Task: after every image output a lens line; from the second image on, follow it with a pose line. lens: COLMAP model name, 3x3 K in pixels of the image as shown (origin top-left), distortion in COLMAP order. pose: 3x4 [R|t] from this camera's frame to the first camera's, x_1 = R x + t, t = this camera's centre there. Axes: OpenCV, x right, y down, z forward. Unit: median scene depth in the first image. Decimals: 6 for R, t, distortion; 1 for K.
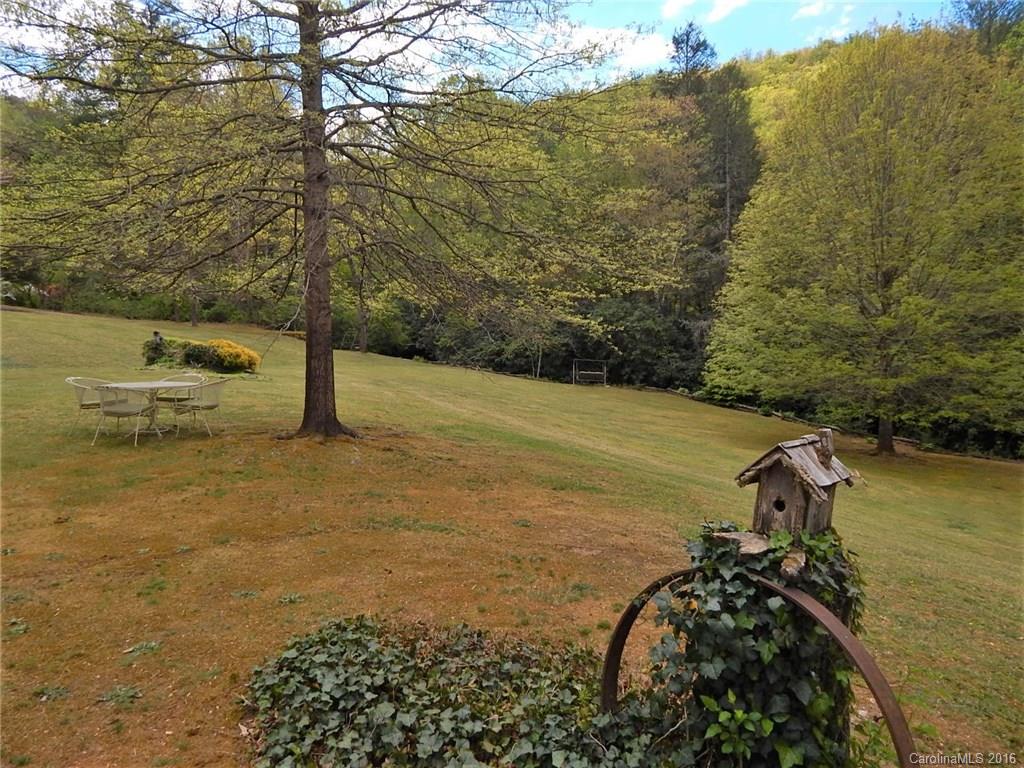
lens RADIAL K [[705.3, 0, 512.0], [0, 705.3, 384.0], [0, 0, 1]] dist [-0.002495, -0.001939]
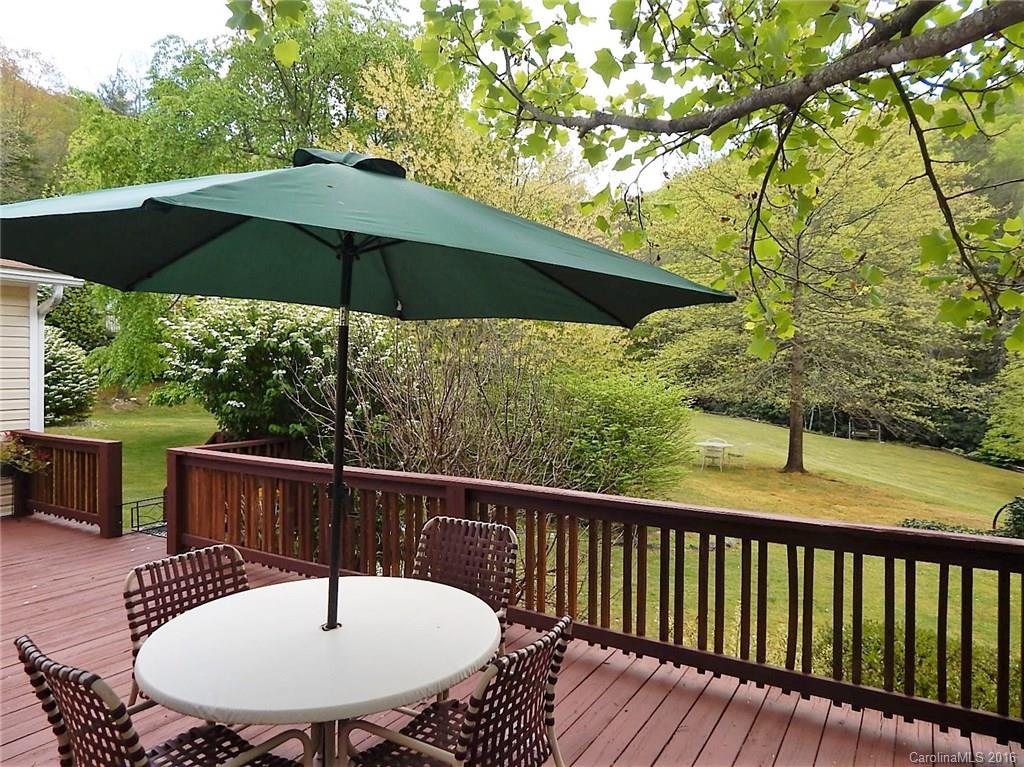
lens RADIAL K [[705.3, 0, 512.0], [0, 705.3, 383.5], [0, 0, 1]] dist [-0.002495, -0.001939]
pose [[0.951989, 0.029966, -0.304662, -0.096460], [-0.046196, 0.997863, -0.046203, -0.012757], [0.302626, 0.058059, 0.951339, -0.289245]]
